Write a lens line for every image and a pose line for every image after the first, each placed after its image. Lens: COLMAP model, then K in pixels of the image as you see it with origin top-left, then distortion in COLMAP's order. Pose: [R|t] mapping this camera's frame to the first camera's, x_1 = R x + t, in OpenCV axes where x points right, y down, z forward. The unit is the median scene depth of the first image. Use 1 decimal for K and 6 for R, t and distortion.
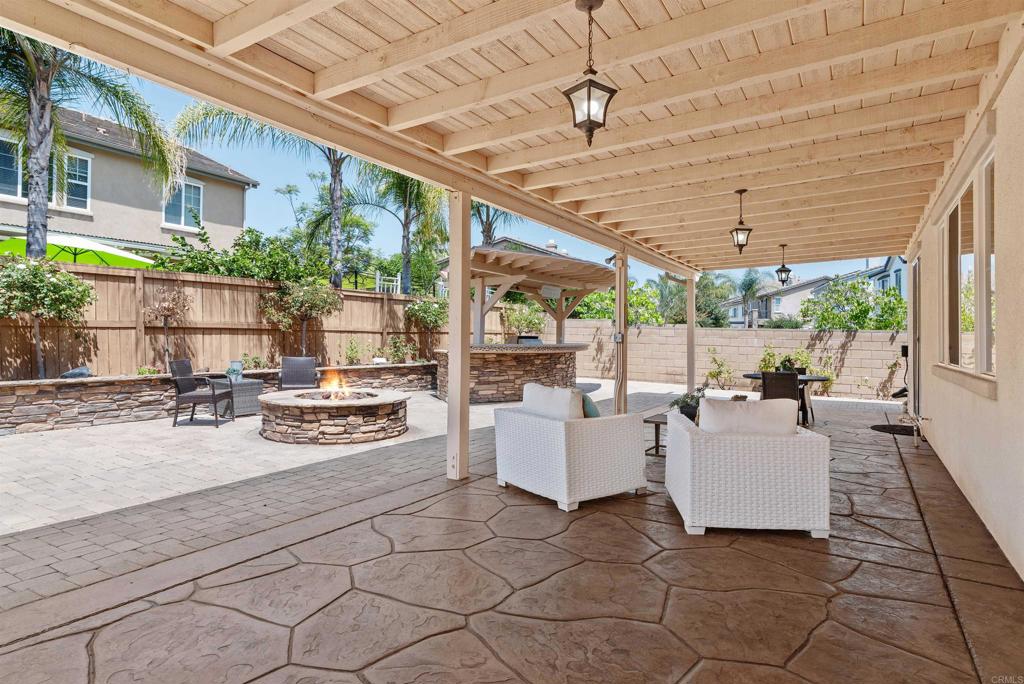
lens RADIAL K [[577.1, 0, 521.3], [0, 577.1, 336.7], [0, 0, 1]] dist [-0.003671, 0.005435]
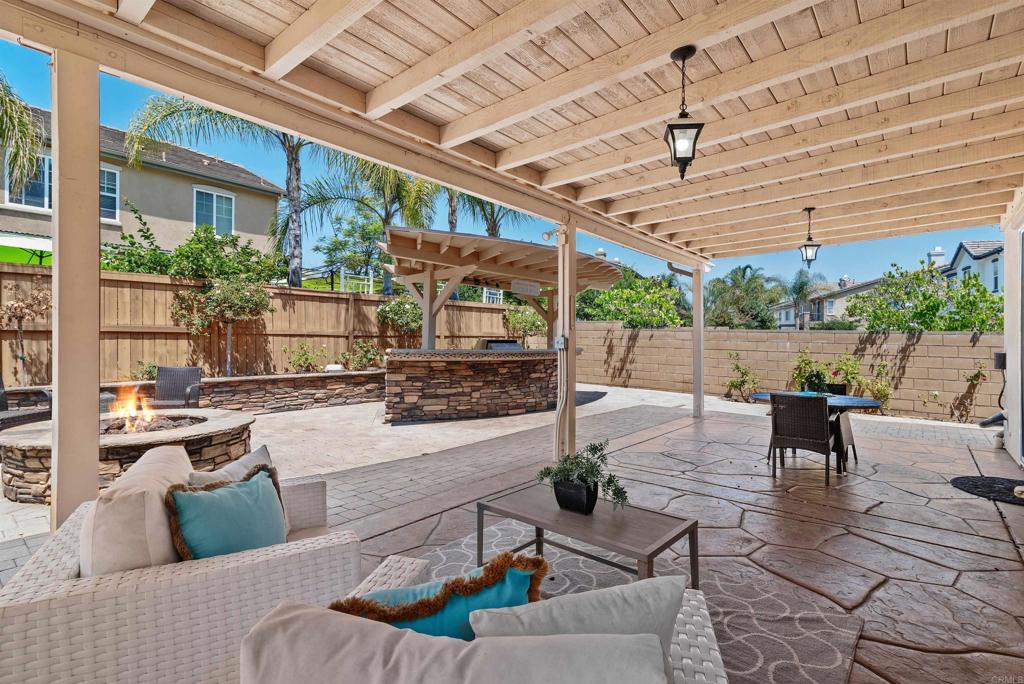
lens RADIAL K [[495.8, 0, 528.2], [0, 495.8, 345.0], [0, 0, 1]] dist [0.008915, -0.002276]
pose [[0.990913, -0.001077, -0.134503, 0.141809], [0.002620, 0.999933, 0.011297, -0.001627], [0.134482, -0.011547, 0.990849, 0.256503]]
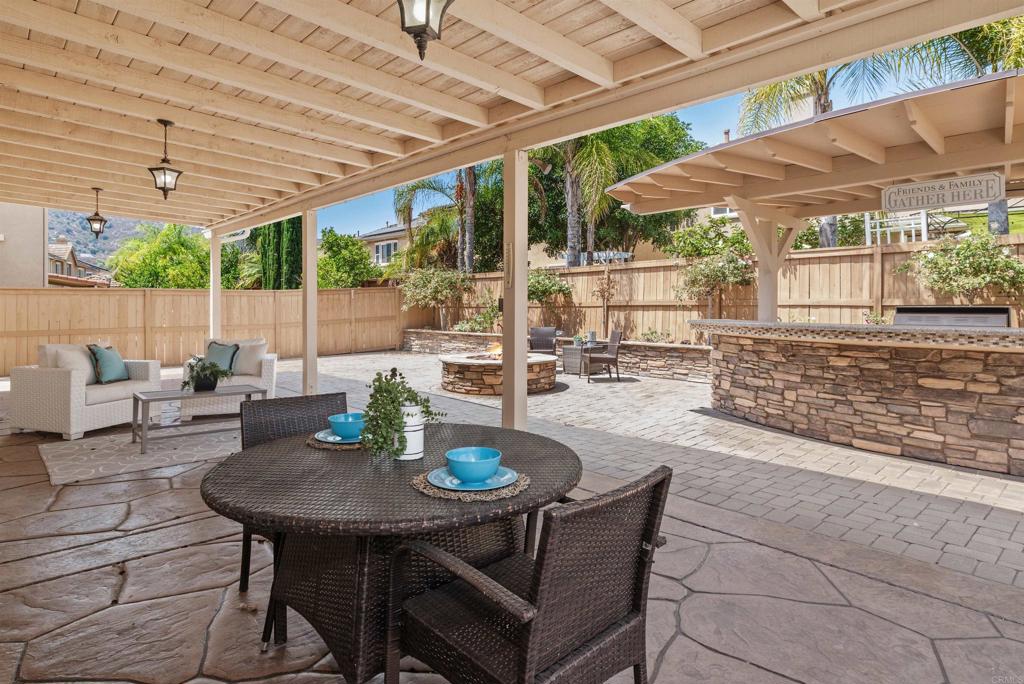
lens RADIAL K [[577.1, 0, 516.5], [0, 577.1, 319.0], [0, 0, 1]] dist [-0.003671, 0.005435]
pose [[-0.277351, -0.000202, -0.960769, 0.478919], [-0.011713, 0.999926, 0.003171, 0.009163], [0.960697, 0.012133, -0.277333, 0.775260]]
